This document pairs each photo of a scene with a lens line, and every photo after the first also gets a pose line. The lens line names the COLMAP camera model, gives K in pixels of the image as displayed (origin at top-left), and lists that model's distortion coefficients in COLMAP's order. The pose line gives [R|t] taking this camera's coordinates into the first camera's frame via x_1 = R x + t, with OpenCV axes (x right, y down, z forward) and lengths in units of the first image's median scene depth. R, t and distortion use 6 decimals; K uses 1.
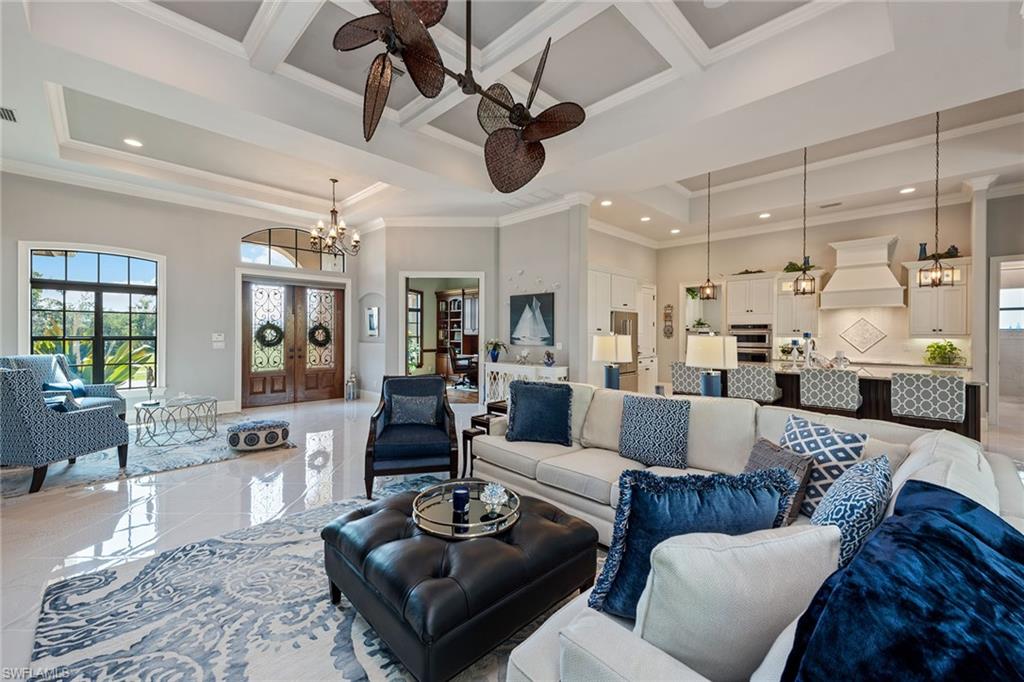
lens RADIAL K [[406.0, 0, 514.1], [0, 406.0, 336.5], [0, 0, 1]] dist [0.013969, -0.000294]
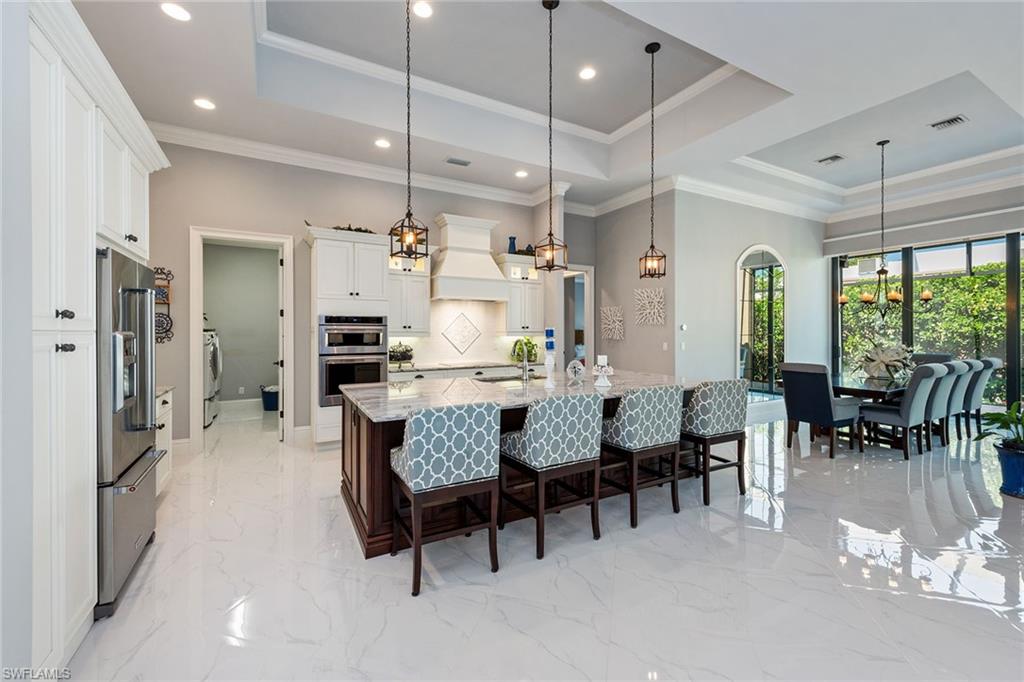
lens RADIAL K [[412.2, 0, 508.9], [0, 412.2, 333.9], [0, 0, 1]] dist [0.001006, -0.000173]
pose [[0.290692, -0.010216, 0.956762, 0.060658], [0.012678, 0.999896, 0.006824, -0.004658], [-0.956733, 0.010146, 0.290791, 0.667046]]
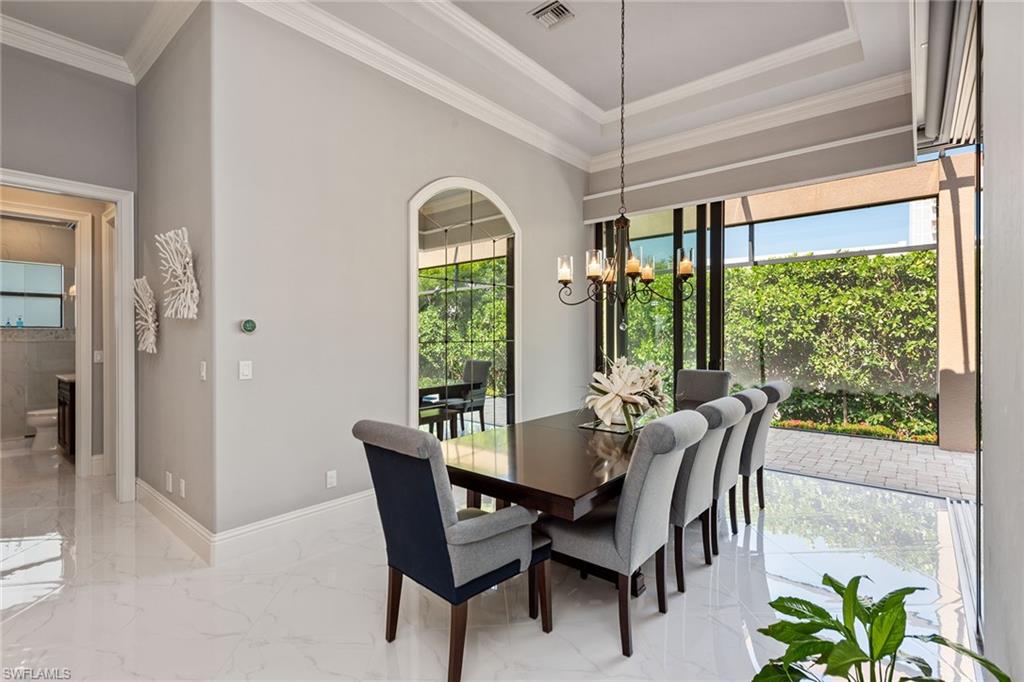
lens RADIAL K [[477.2, 0, 510.0], [0, 477.2, 336.2], [0, 0, 1]] dist [0.001692, 0.000515]
pose [[-0.070874, -0.005786, 0.997468, 0.487394], [0.010154, 0.999927, 0.006522, 0.001048], [-0.997434, 0.010590, -0.070810, 0.401526]]
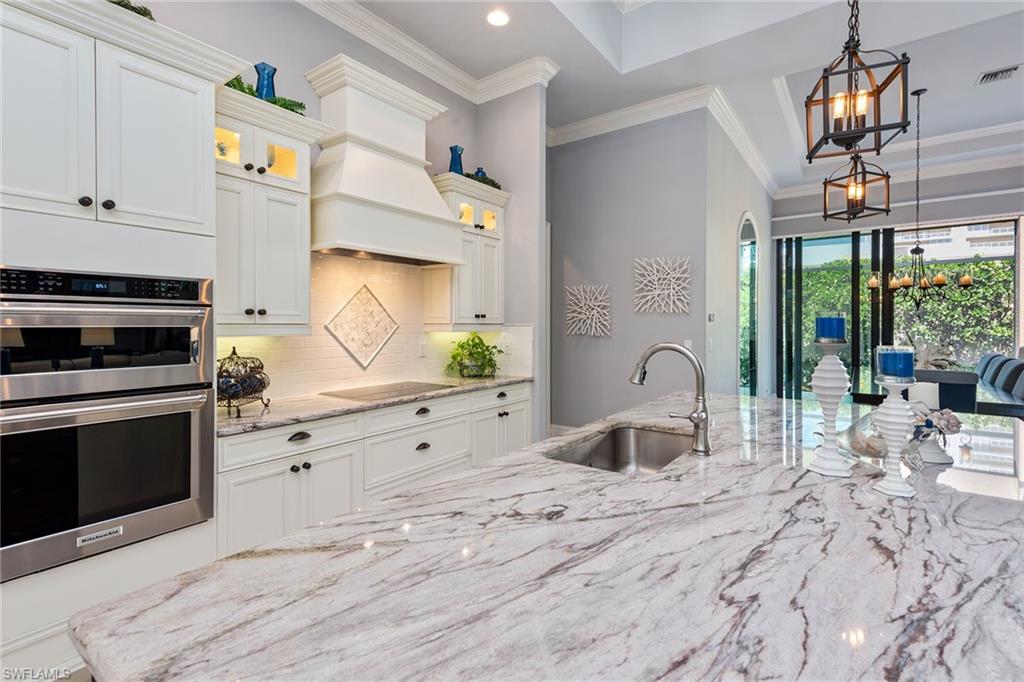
lens RADIAL K [[465.3, 0, 507.0], [0, 465.3, 327.3], [0, 0, 1]] dist [0.018420, -0.000023]
pose [[-0.161923, -0.013479, 0.986711, 0.367970], [0.008874, 0.999846, 0.015115, -0.006572], [-0.986764, 0.011203, -0.161778, 0.944901]]
